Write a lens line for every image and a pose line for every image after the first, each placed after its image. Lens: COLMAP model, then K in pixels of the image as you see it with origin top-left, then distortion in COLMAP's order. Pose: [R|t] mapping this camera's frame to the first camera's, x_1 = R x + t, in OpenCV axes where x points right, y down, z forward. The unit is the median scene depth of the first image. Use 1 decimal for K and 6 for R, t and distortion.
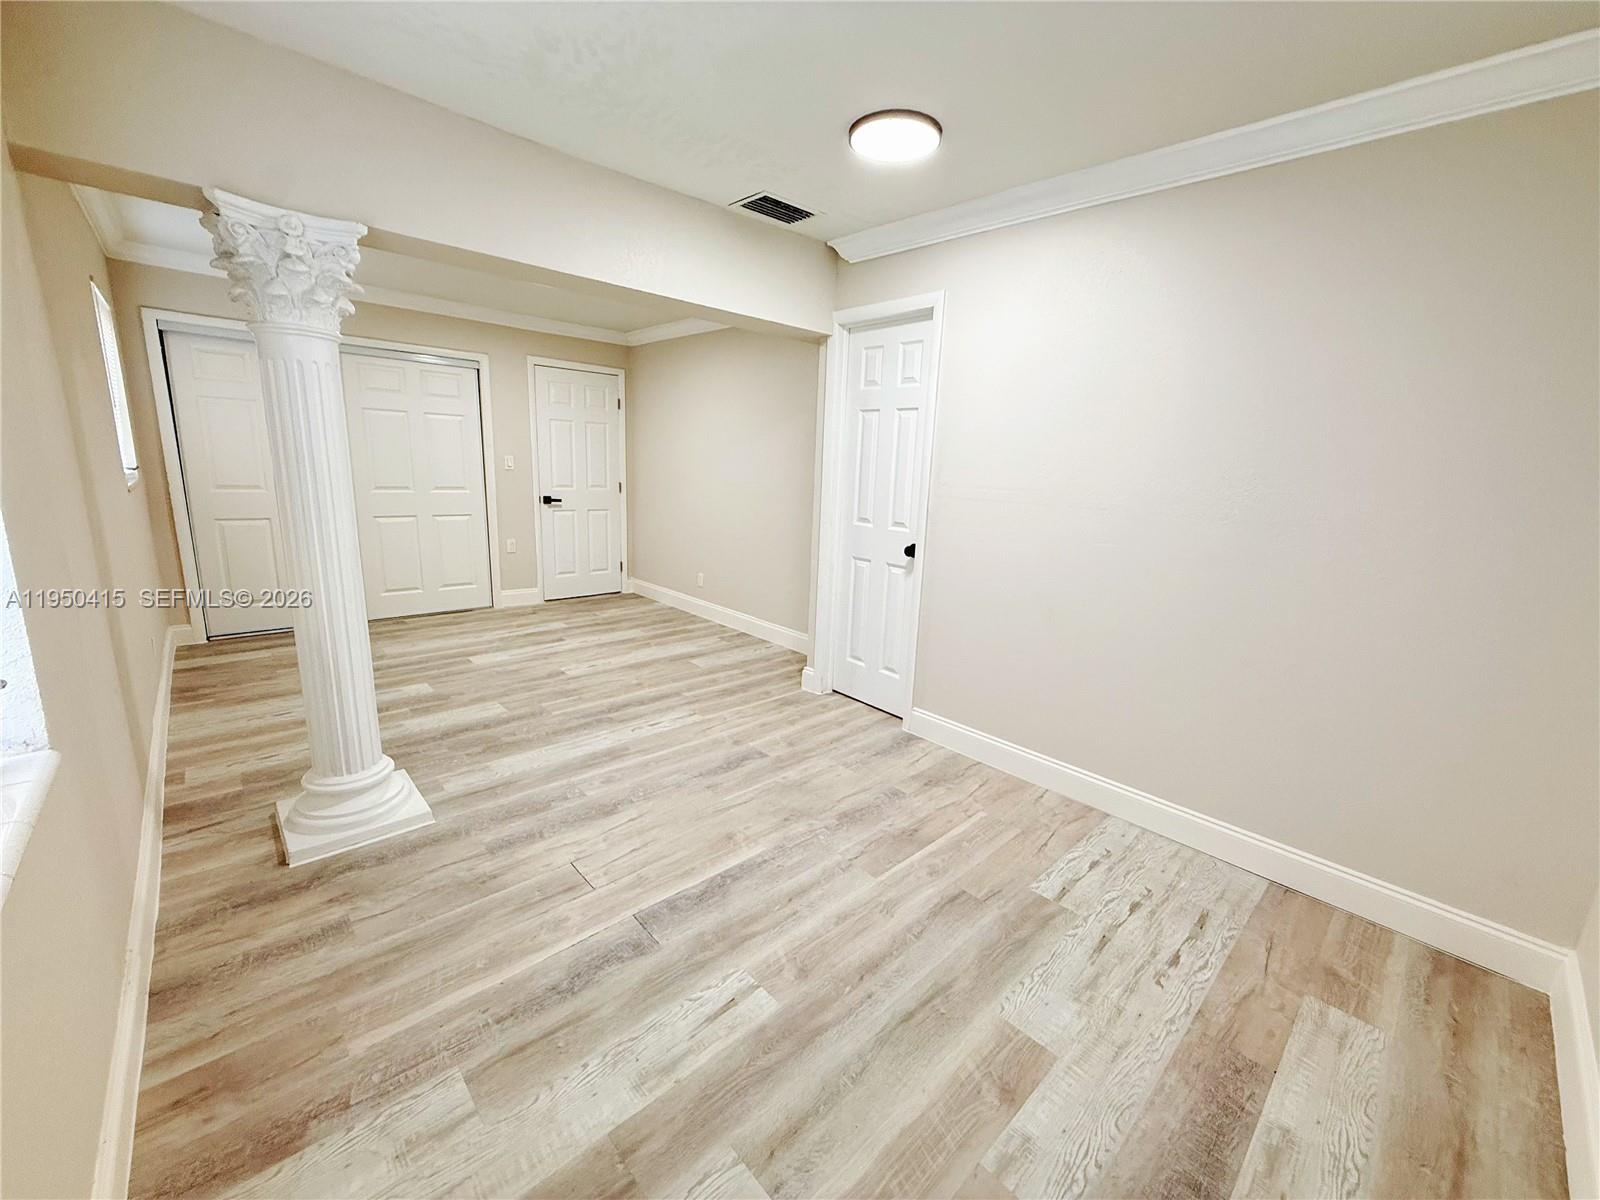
lens RADIAL K [[633.9, 0, 803.8], [0, 633.9, 596.6], [0, 0, 1]] dist [-0.001150, -0.000471]
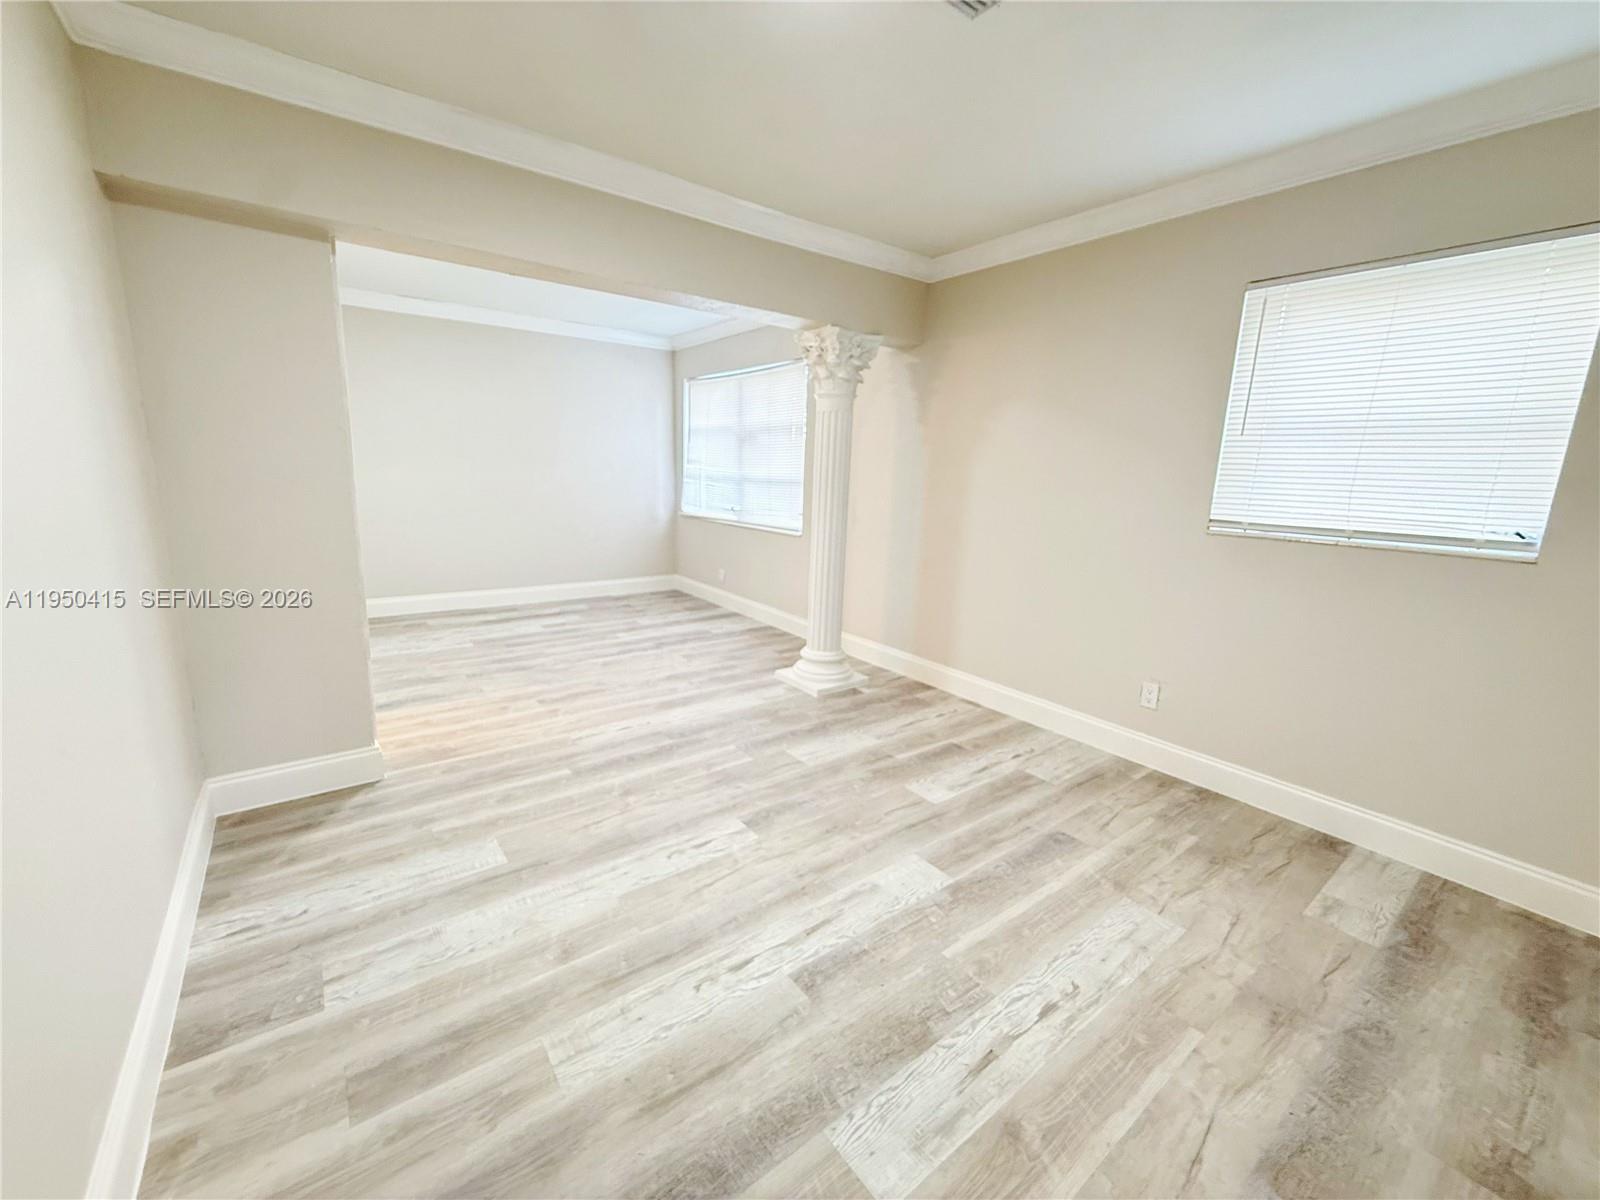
lens RADIAL K [[633.9, 0, 797.6], [0, 633.9, 599.4], [0, 0, 1]] dist [-0.001150, -0.000471]
pose [[-0.991560, -0.098675, 0.084097, -0.519186], [-0.056251, 0.911839, 0.406676, -0.352298], [-0.116811, 0.398513, -0.909694, 1.652369]]
